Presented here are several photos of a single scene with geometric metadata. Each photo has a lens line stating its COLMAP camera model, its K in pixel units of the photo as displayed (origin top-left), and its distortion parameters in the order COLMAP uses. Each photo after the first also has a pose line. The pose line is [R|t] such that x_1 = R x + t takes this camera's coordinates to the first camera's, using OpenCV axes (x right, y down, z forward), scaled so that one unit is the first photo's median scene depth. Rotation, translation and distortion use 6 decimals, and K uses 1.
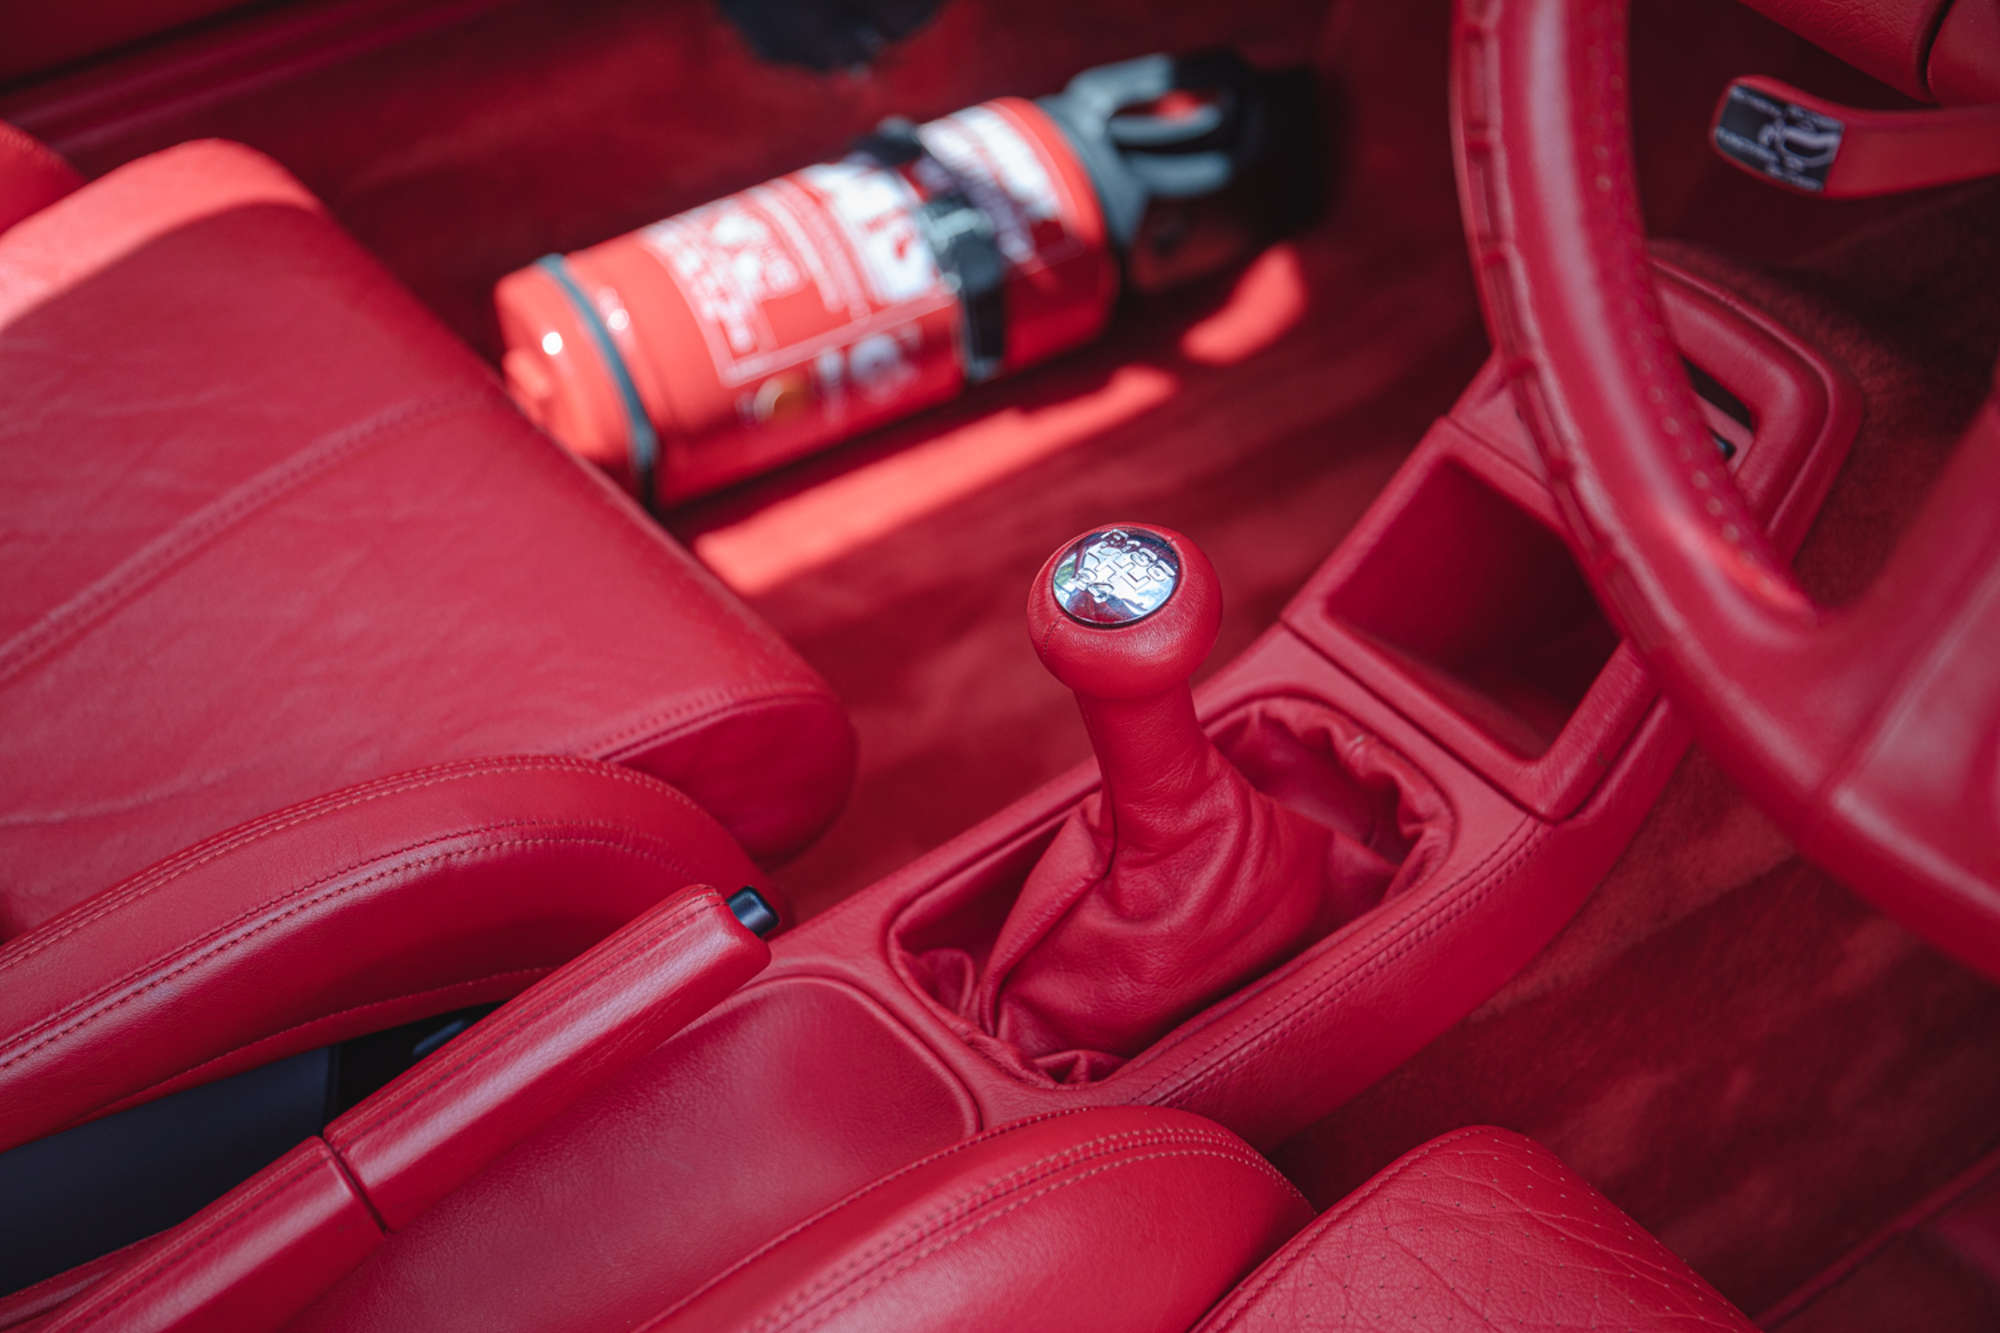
lens RADIAL K [[3656.5, 0, 994.5], [0, 3656.5, 684.5], [0, 0, 1]] dist [0.099796, 0.000000]
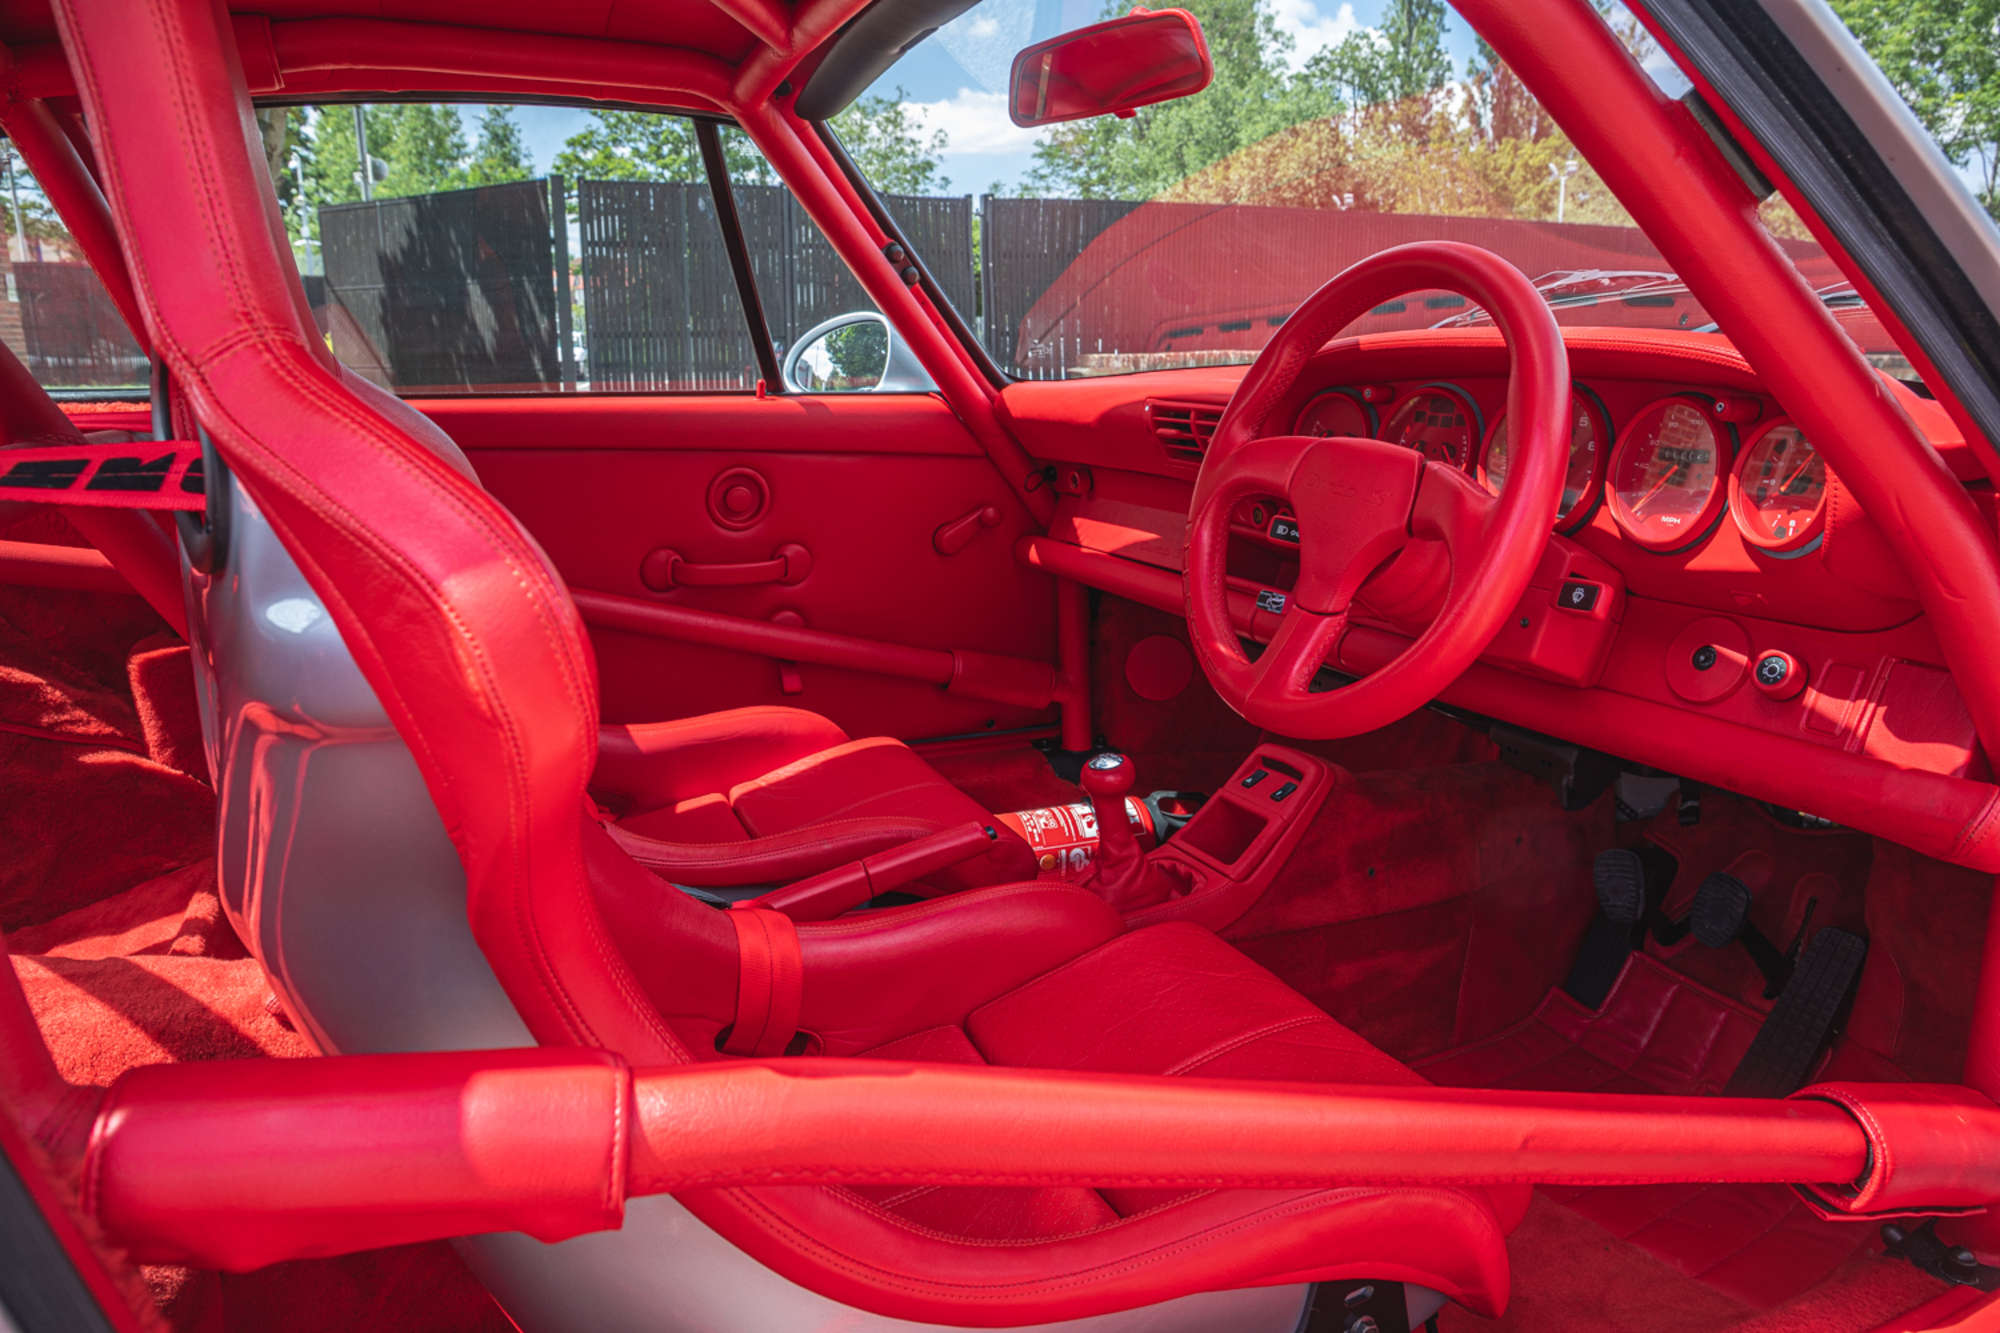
lens RADIAL K [[1361.9, 0, 1008.5], [0, 1361.9, 670.2], [0, 0, 1]] dist [-0.089801, 0.057177]
pose [[0.979652, 0.091216, -0.178777, 0.109281], [-0.164124, 0.876793, -0.451993, 0.326632], [0.115522, 0.472138, 0.873923, -0.136111]]
